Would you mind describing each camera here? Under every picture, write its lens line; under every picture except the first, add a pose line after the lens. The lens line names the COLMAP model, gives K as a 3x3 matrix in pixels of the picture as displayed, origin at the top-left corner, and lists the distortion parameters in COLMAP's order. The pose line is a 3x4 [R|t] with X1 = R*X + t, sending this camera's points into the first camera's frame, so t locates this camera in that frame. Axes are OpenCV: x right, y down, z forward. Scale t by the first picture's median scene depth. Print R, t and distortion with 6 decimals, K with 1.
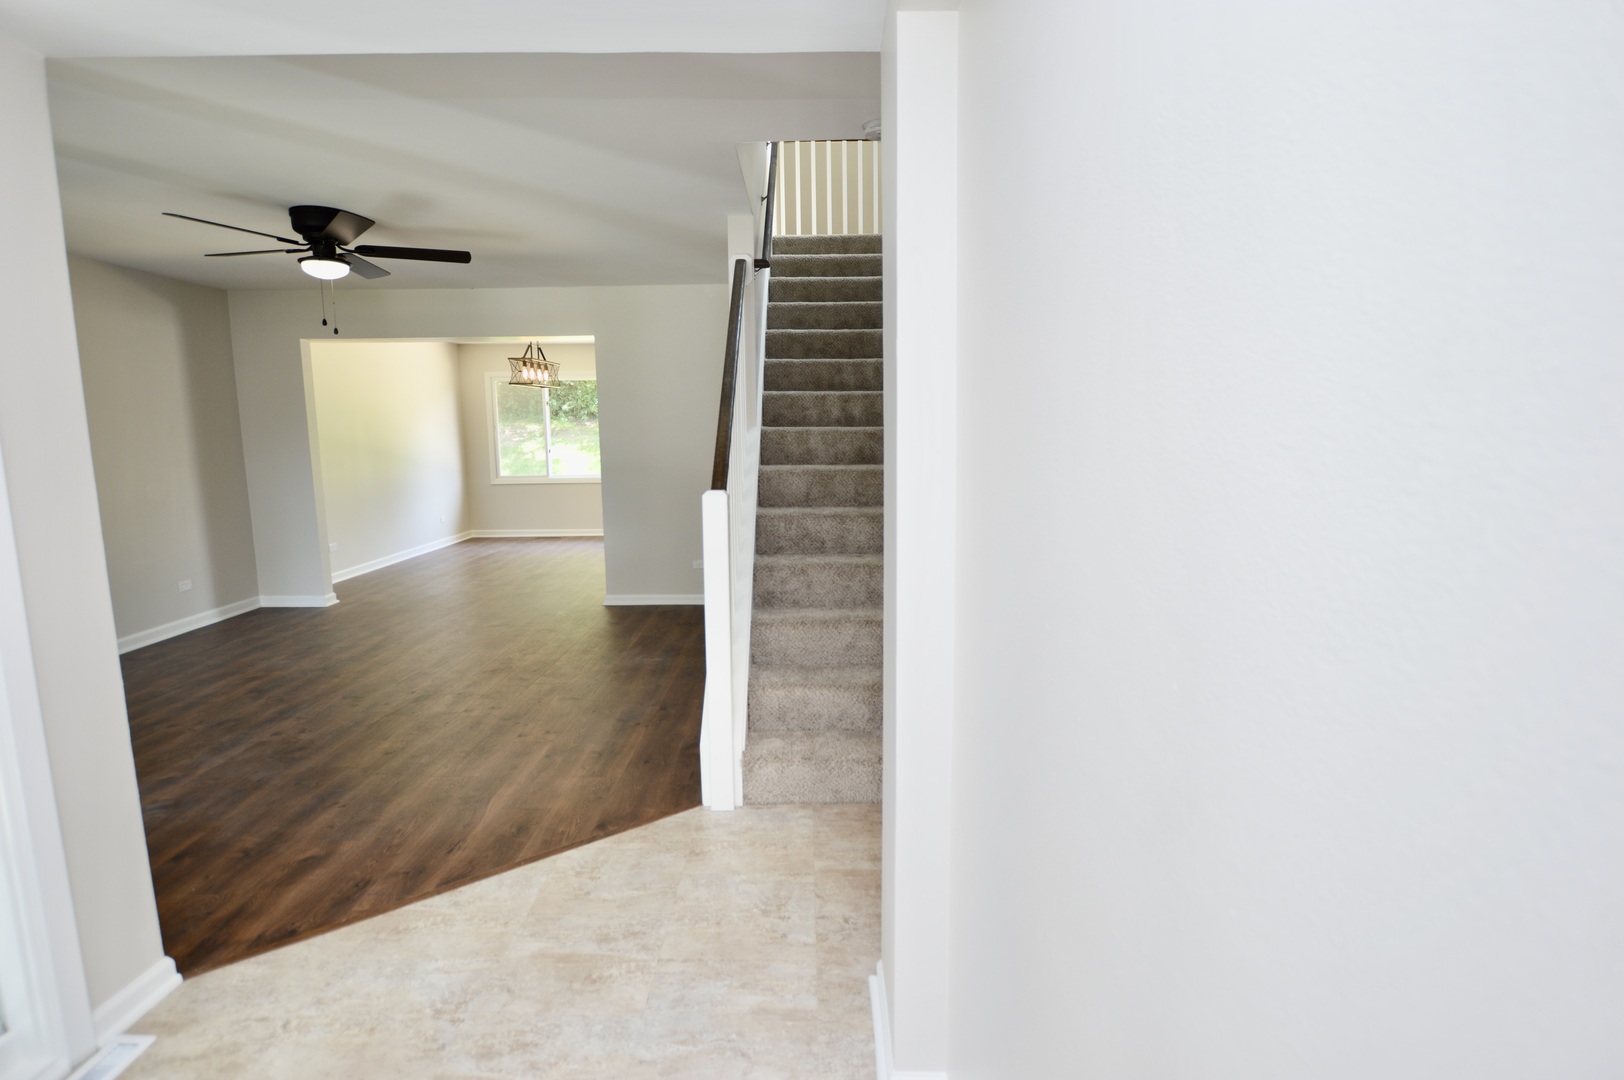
lens RADIAL K [[738.5, 0, 812.0], [0, 738.5, 540.0], [0, 0, 1]] dist [-0.002415, -0.000812]
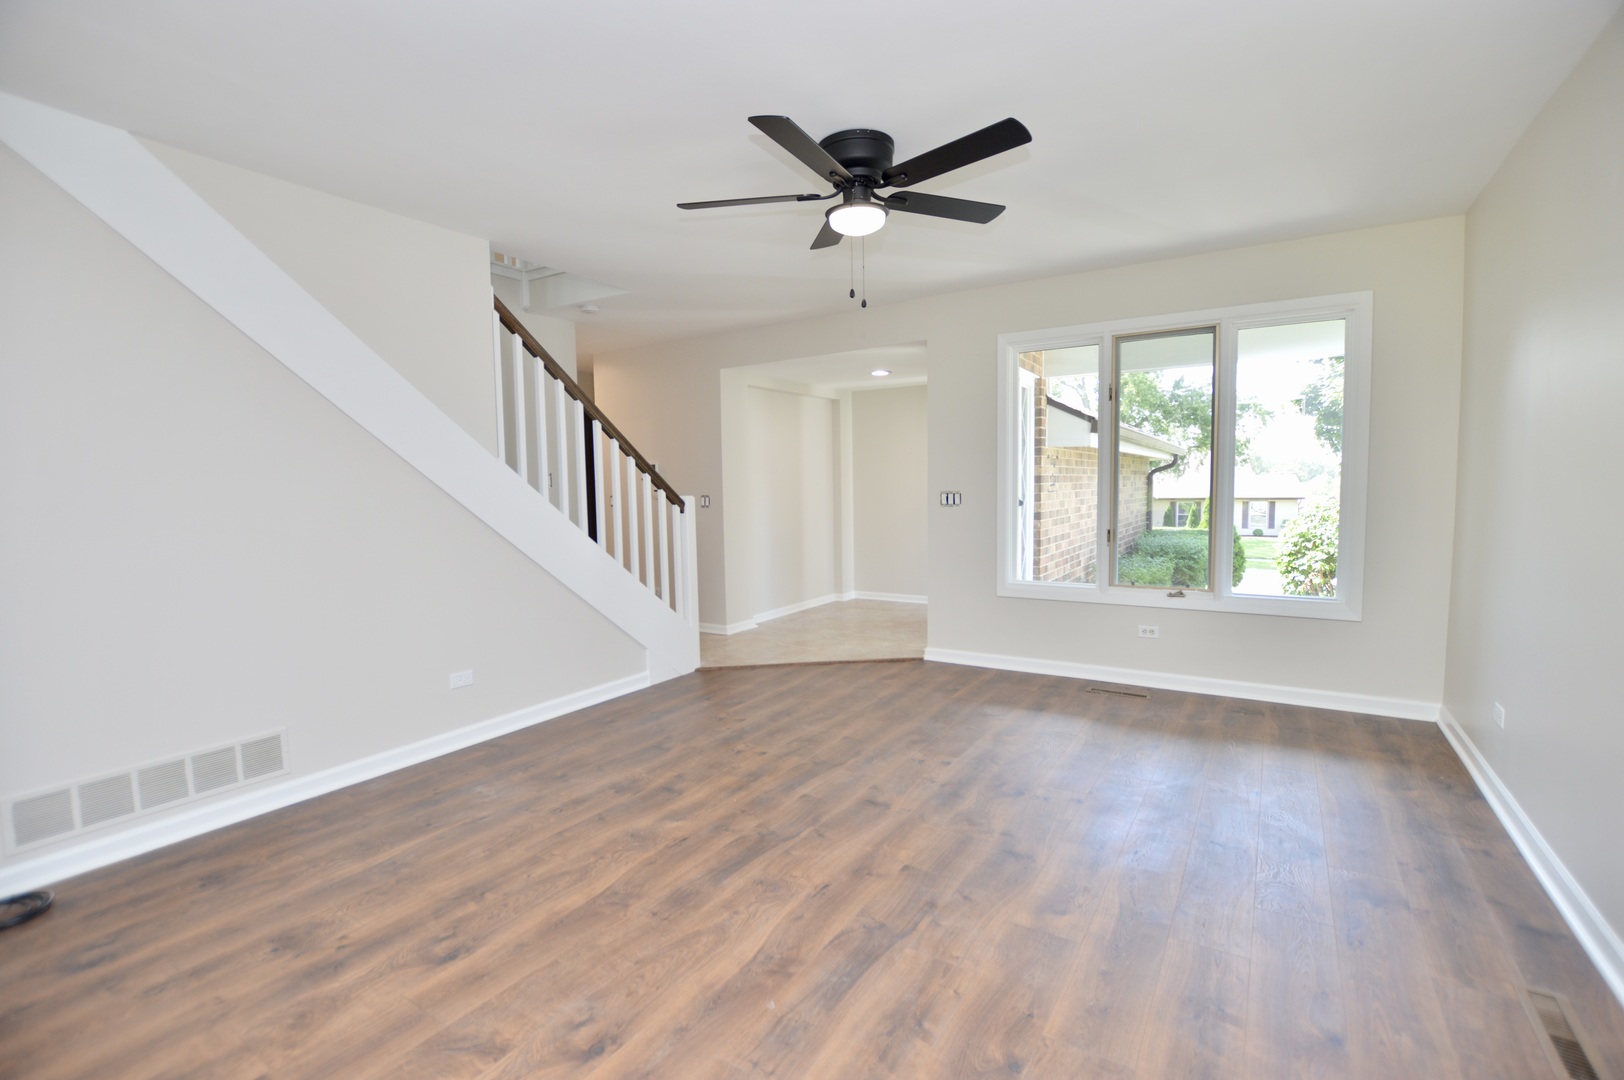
lens RADIAL K [[727.7, 0, 812.0], [0, 727.7, 540.0], [0, 0, 1]] dist [-0.027315, -0.000469]
pose [[-0.817352, -0.017888, 0.575861, -0.912965], [0.110540, 0.976080, 0.187214, -0.159273], [-0.565435, 0.216676, -0.795824, 1.447373]]
